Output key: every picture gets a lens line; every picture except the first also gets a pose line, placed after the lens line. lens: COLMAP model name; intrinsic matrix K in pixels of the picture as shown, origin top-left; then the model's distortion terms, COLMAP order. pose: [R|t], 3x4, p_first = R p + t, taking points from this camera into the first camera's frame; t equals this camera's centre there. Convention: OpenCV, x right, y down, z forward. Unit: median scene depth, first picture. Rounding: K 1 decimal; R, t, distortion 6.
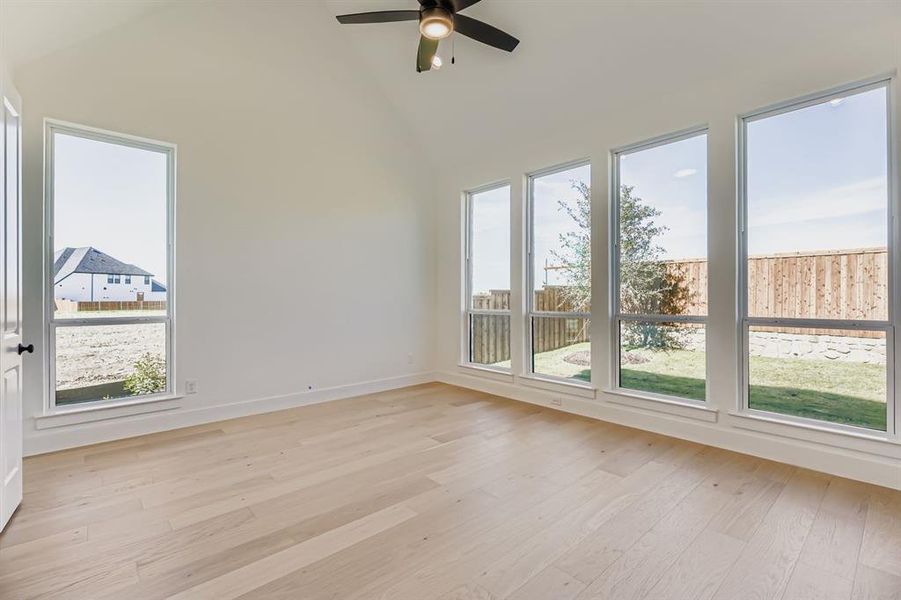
lens RADIAL K [[409.1, 0, 455.0], [0, 409.1, 302.9], [0, 0, 1]] dist [-0.000197, -0.000119]
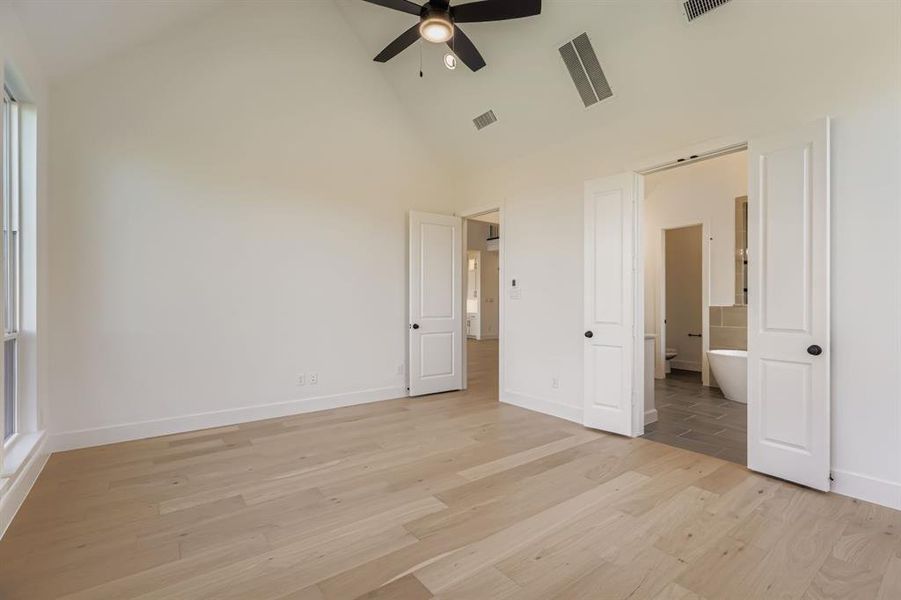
lens RADIAL K [[409.1, 0, 455.0], [0, 409.1, 302.9], [0, 0, 1]] dist [-0.000197, -0.000119]
pose [[-0.996012, 0.001839, 0.089197, -0.174337], [0.002511, 0.999969, 0.007428, -0.021506], [-0.089180, 0.007622, -0.995986, 1.967377]]
